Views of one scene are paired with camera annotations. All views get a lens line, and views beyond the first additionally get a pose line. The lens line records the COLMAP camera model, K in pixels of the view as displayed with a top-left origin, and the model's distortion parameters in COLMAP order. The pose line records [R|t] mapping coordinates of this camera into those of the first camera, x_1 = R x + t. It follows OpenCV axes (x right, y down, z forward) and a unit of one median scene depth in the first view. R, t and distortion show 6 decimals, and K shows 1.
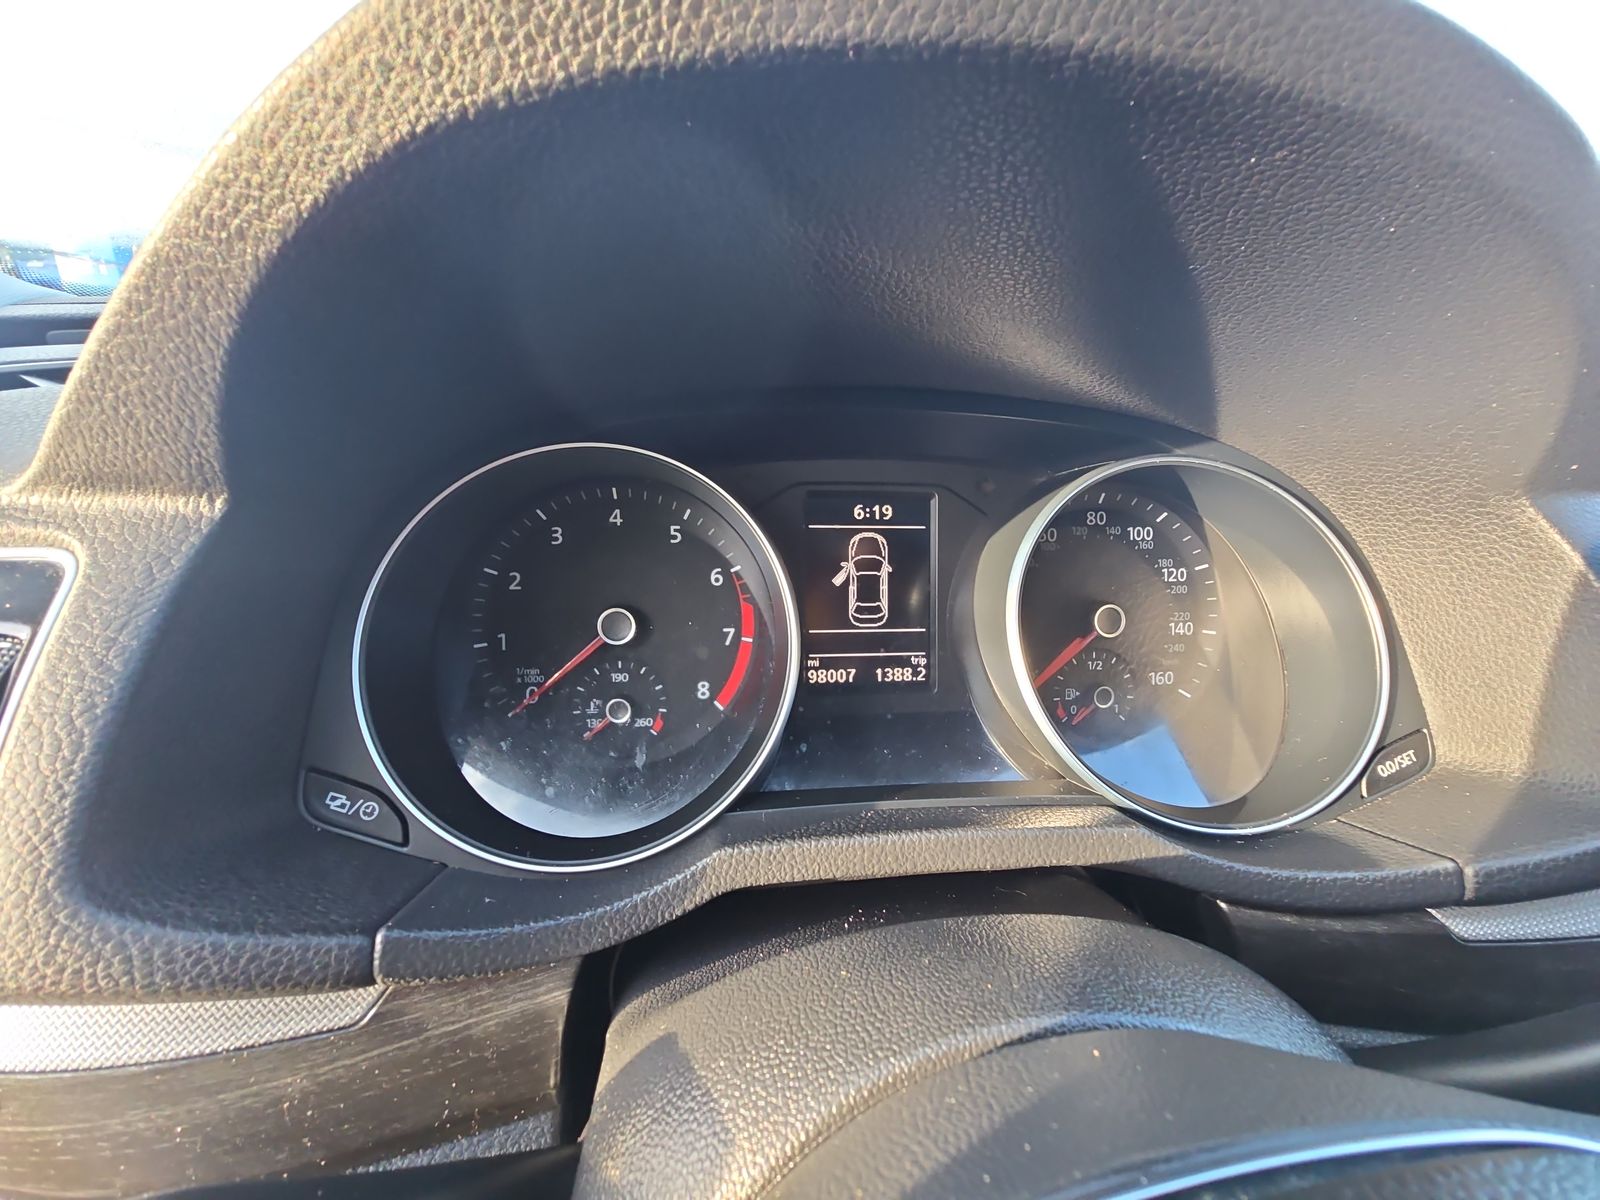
lens RADIAL K [[653.6, 0, 807.8], [0, 653.6, 600.4], [0, 0, 1]] dist [0.001220, -0.005357]
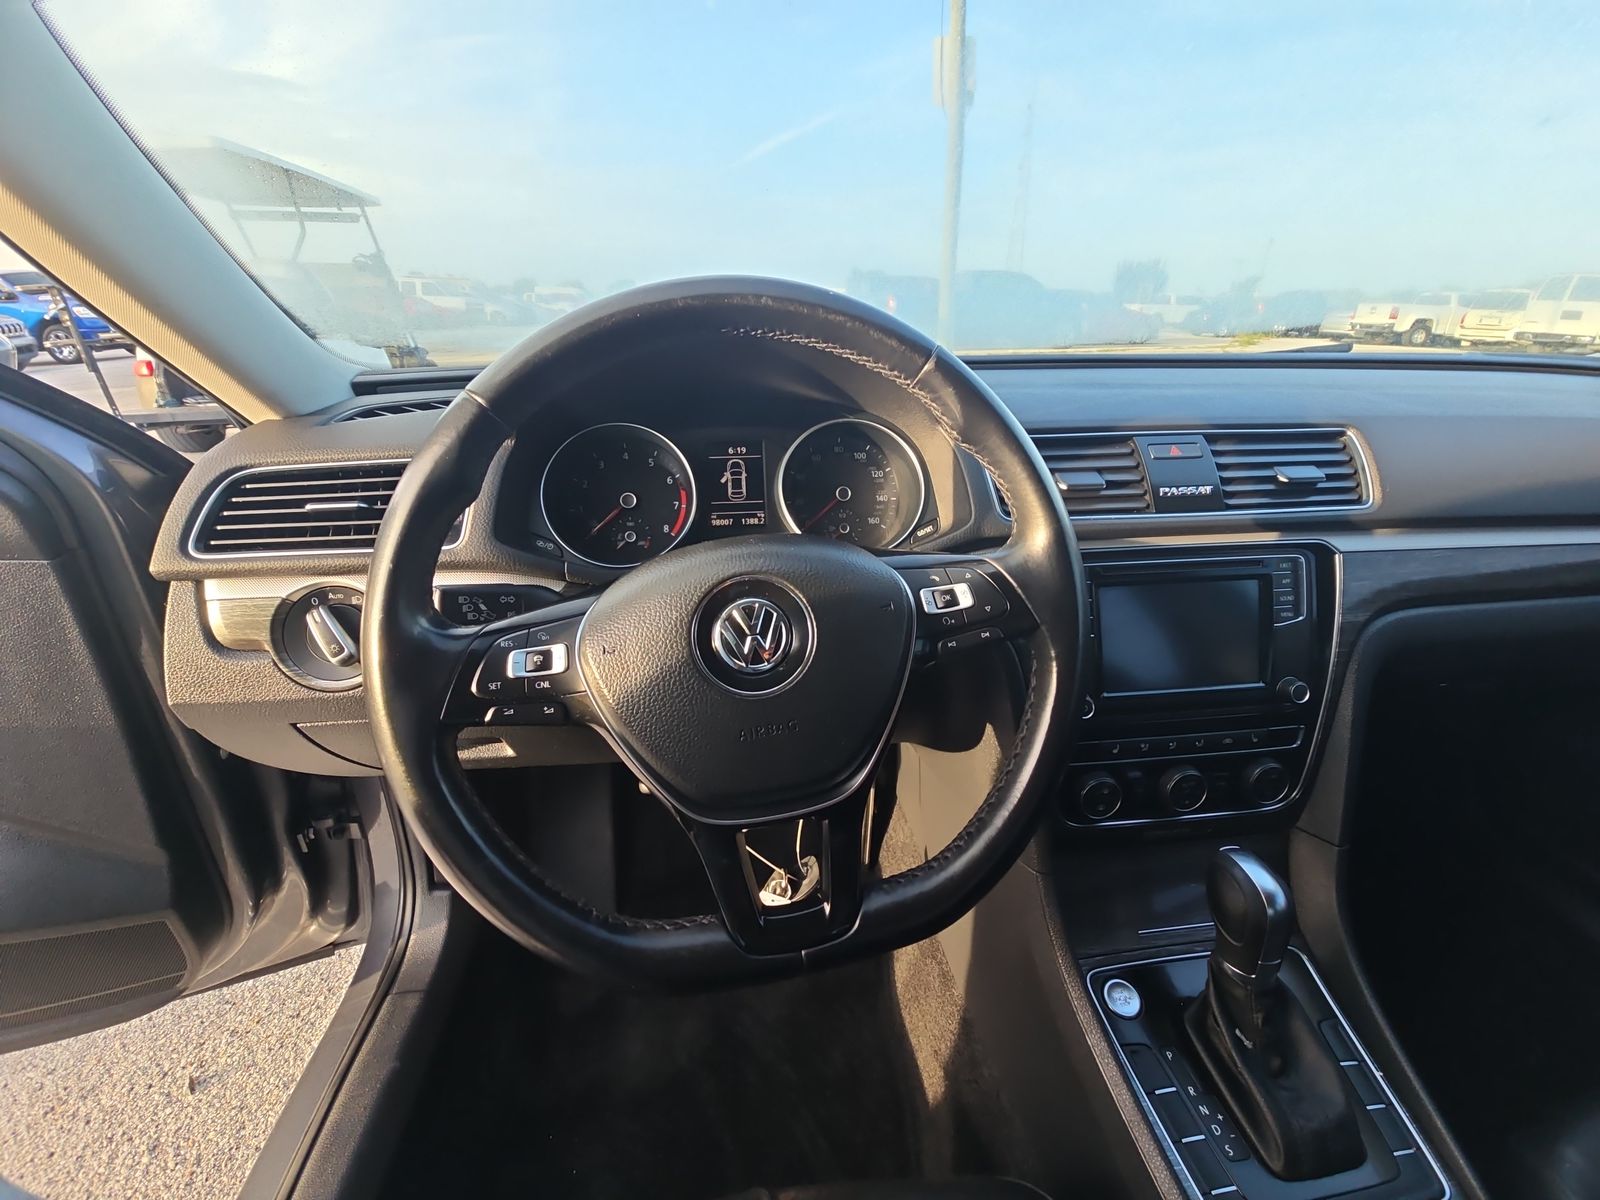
lens RADIAL K [[655.2, 0, 800.0], [0, 655.2, 600.0], [0, 0, 1]] dist [-0.002711, -0.000169]
pose [[0.998834, -0.041577, -0.024521, 0.354725], [0.041720, 0.999115, 0.005354, 0.386482], [0.024276, -0.006371, 0.999685, -1.294895]]
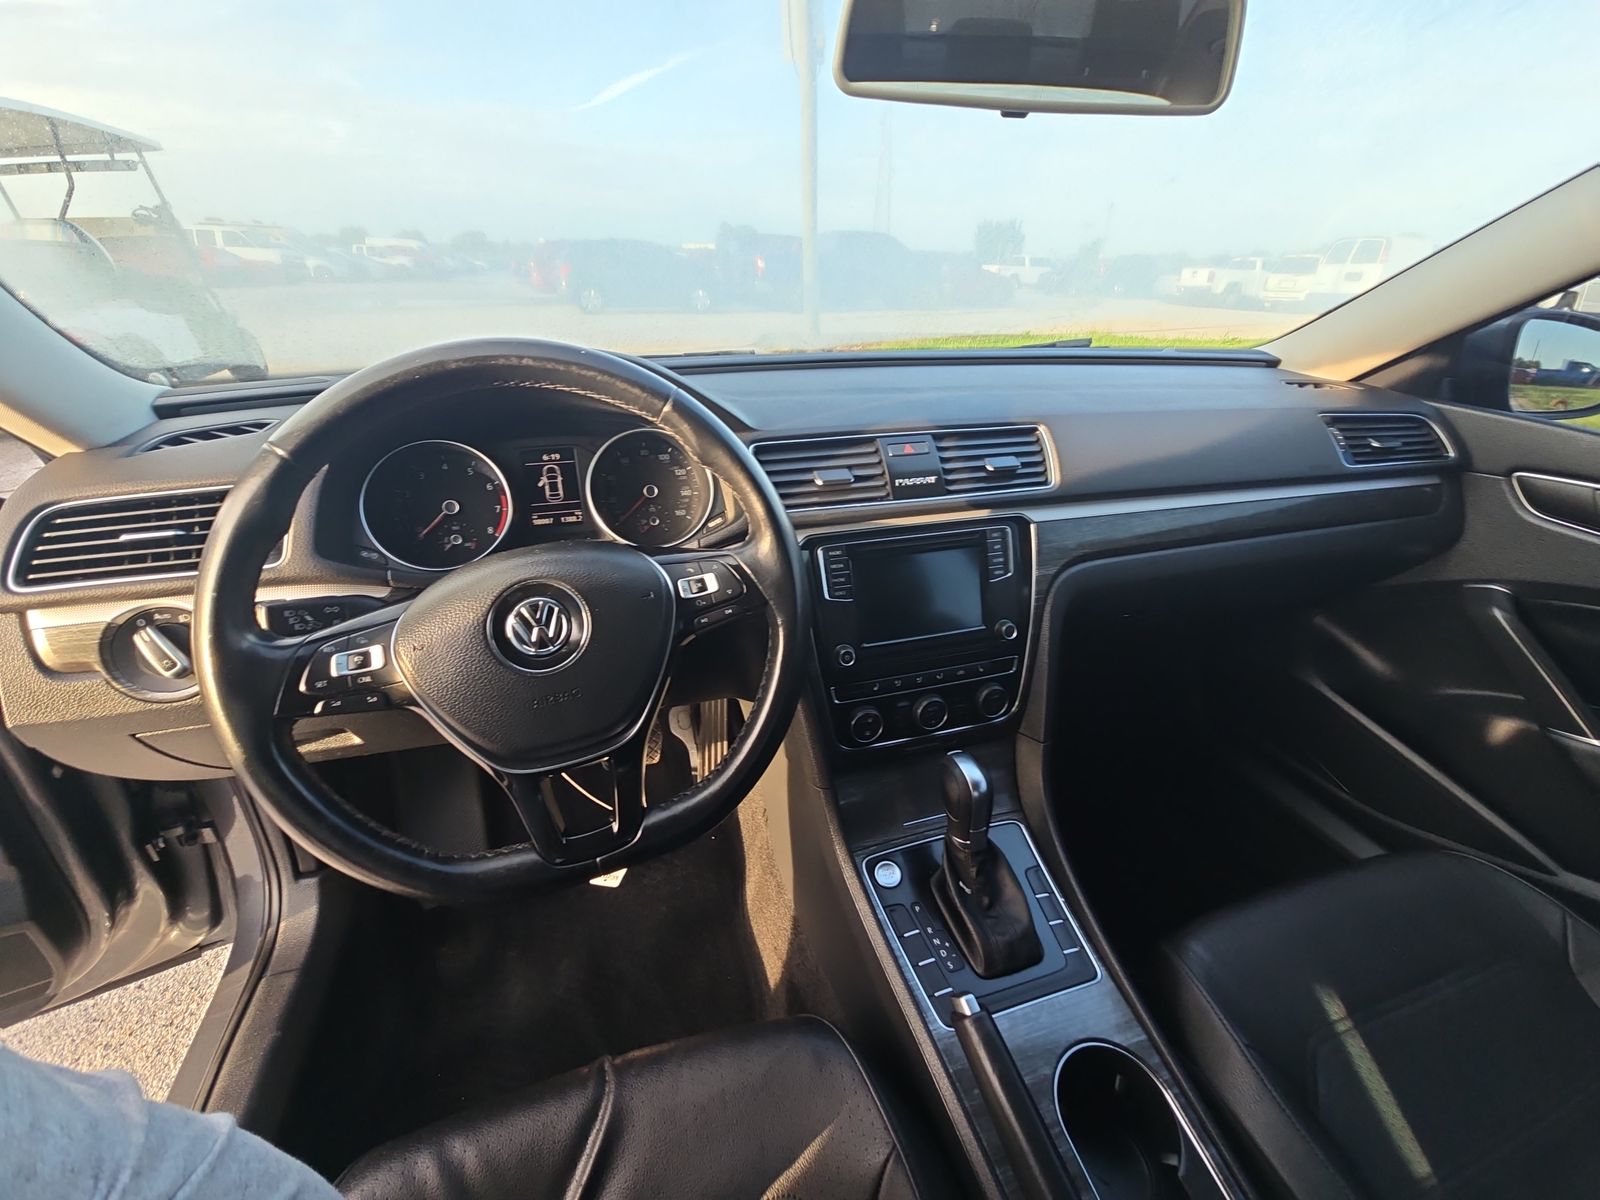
lens RADIAL K [[653.6, 0, 807.8], [0, 653.6, 600.4], [0, 0, 1]] dist [0.001220, -0.005357]
pose [[0.983528, -0.112919, 0.141147, 0.669224], [0.103223, 0.991883, 0.074246, 0.341251], [-0.148386, -0.058453, 0.987201, -1.738628]]
